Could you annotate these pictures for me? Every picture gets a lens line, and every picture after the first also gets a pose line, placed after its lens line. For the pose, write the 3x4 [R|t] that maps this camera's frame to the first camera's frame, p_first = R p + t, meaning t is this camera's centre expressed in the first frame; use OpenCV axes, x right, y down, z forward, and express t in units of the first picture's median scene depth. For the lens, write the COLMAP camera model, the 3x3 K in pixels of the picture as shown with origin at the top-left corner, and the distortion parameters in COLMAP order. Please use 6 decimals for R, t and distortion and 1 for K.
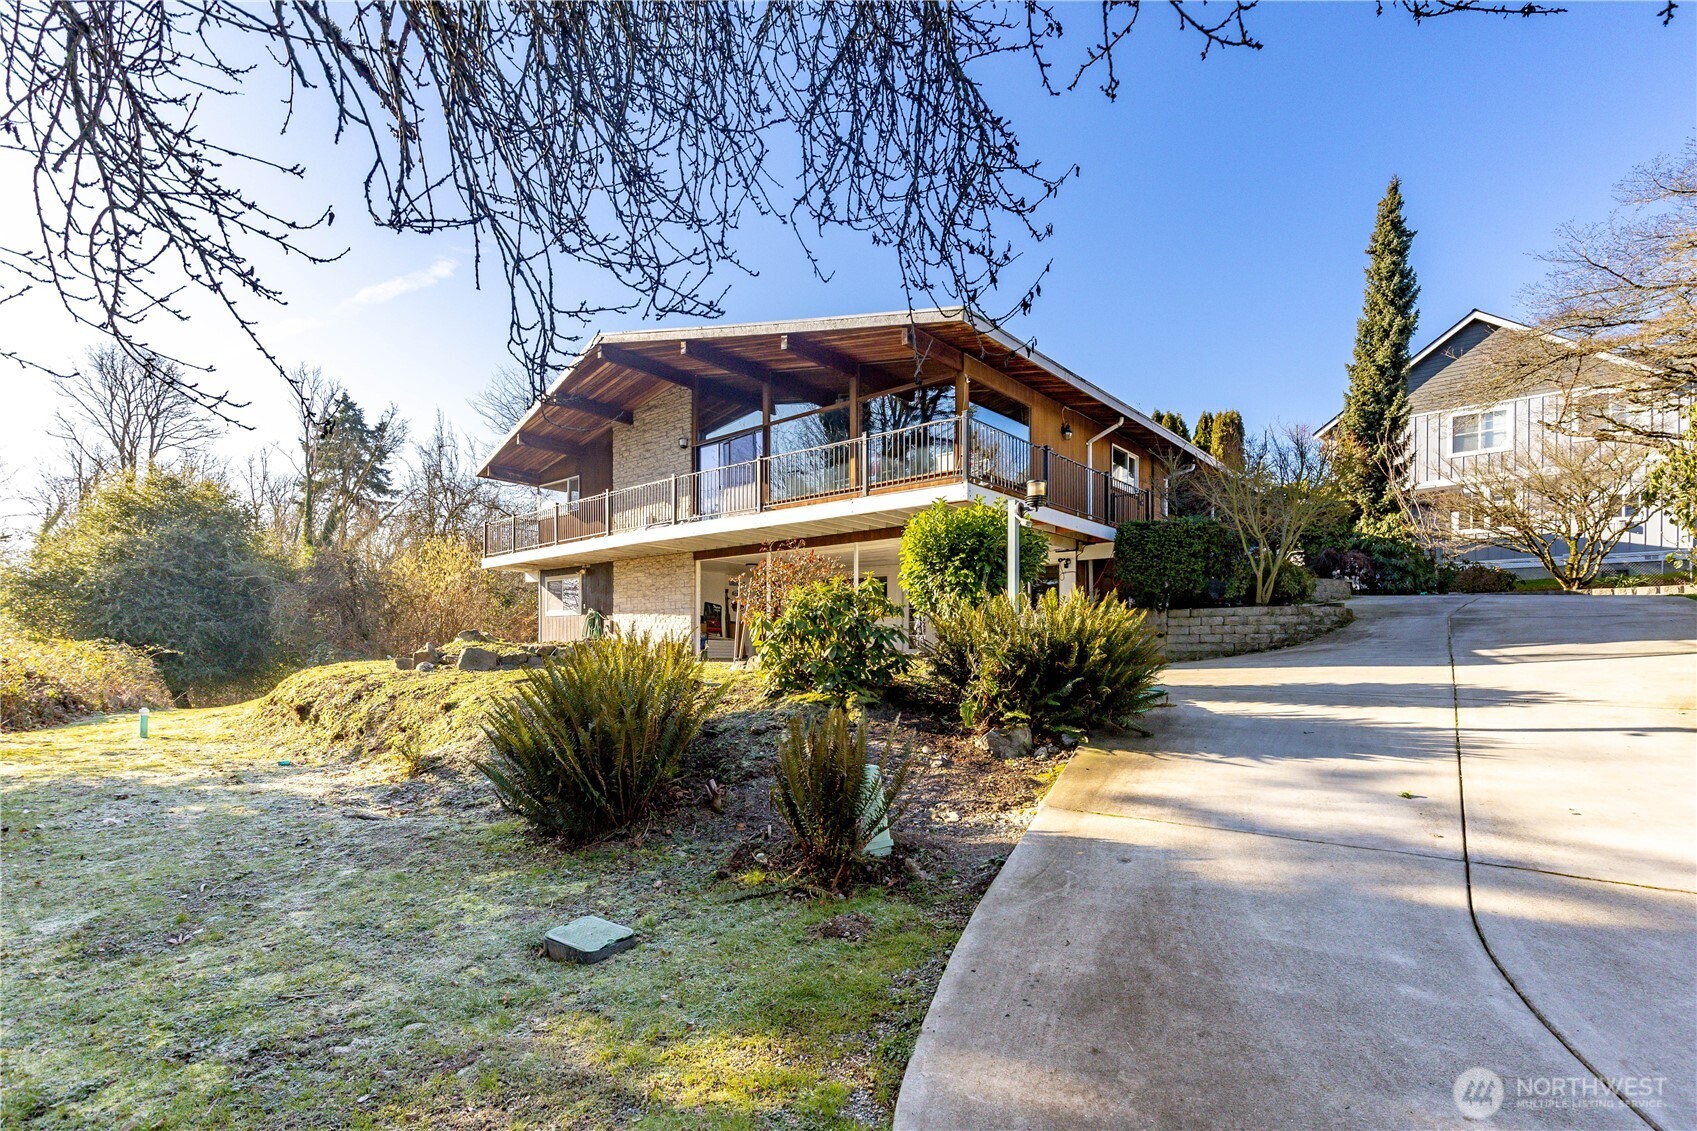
lens RADIAL K [[767.3, 0, 840.2], [0, 767.3, 653.5], [0, 0, 1]] dist [0.001299, -0.000284]
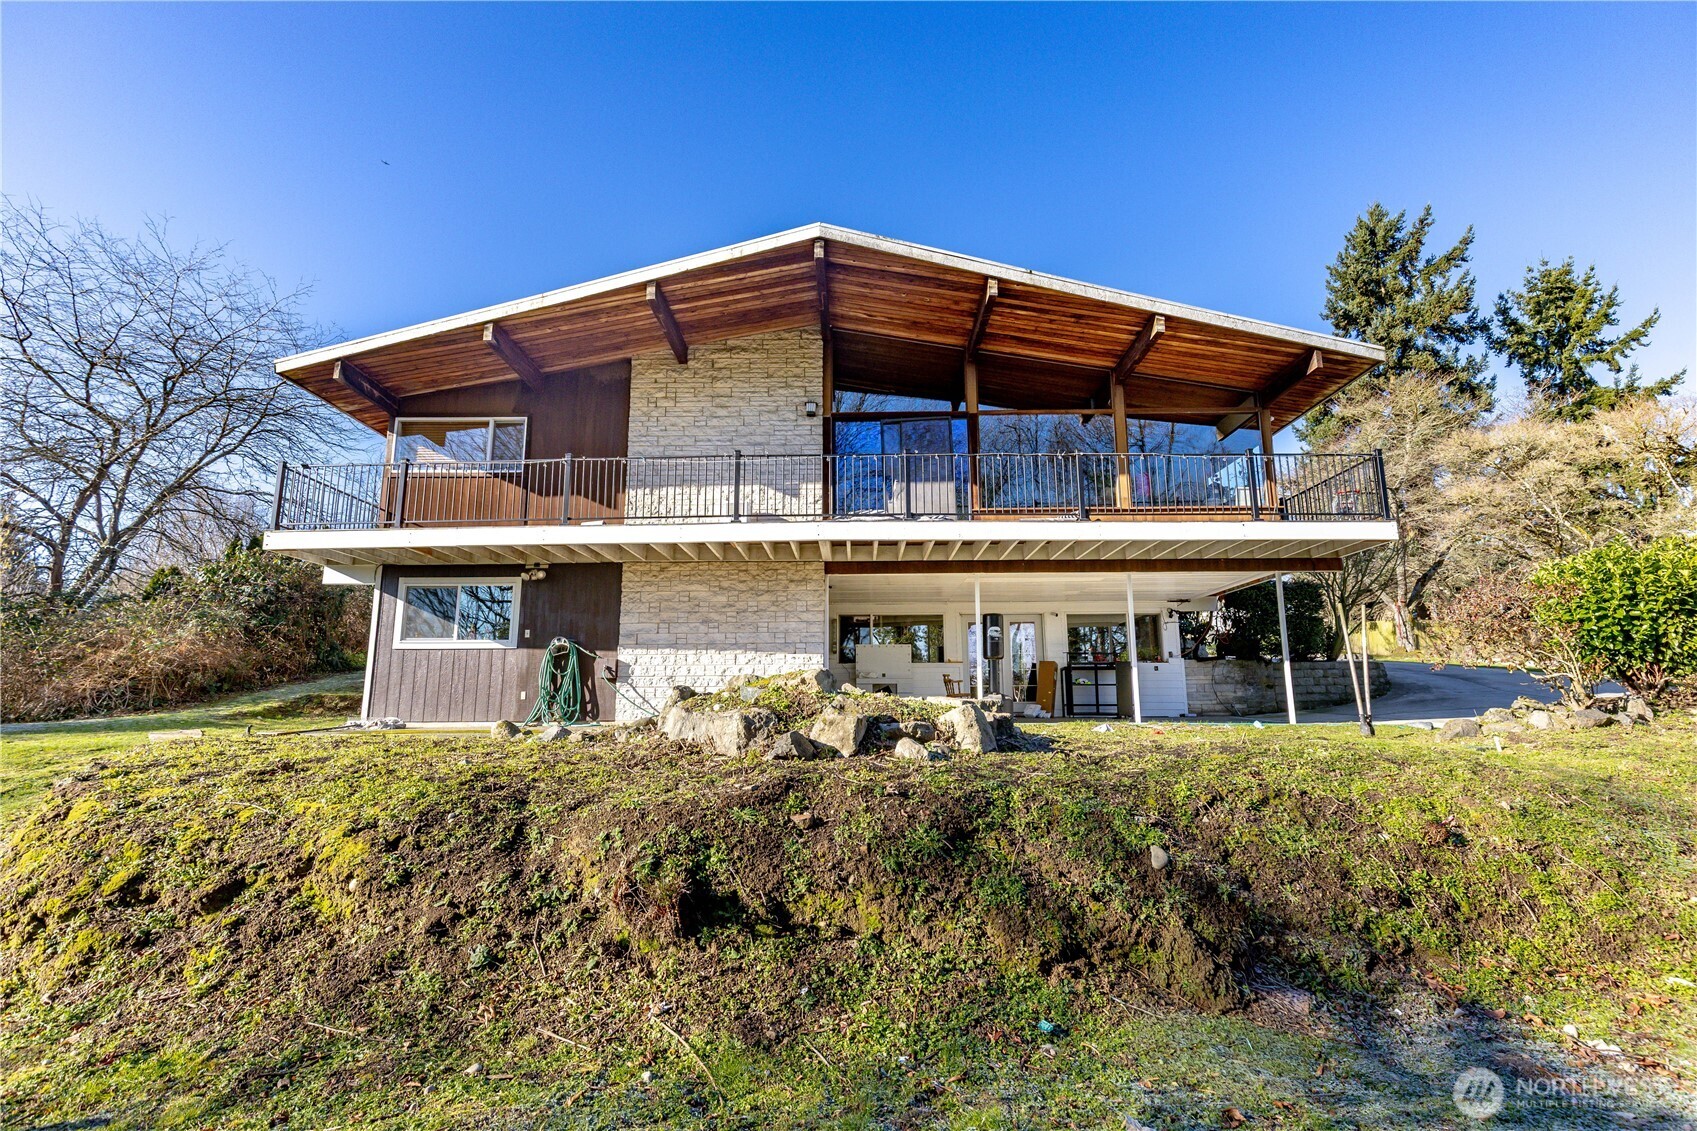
lens RADIAL K [[767.3, 0, 847.6], [0, 767.3, 568.8], [0, 0, 1]] dist [0.001299, -0.000284]
pose [[0.765902, 0.103551, 0.634564, -0.500884], [0.017957, 0.983116, -0.182102, -0.000551], [-0.642706, 0.150867, 0.751111, 0.386320]]
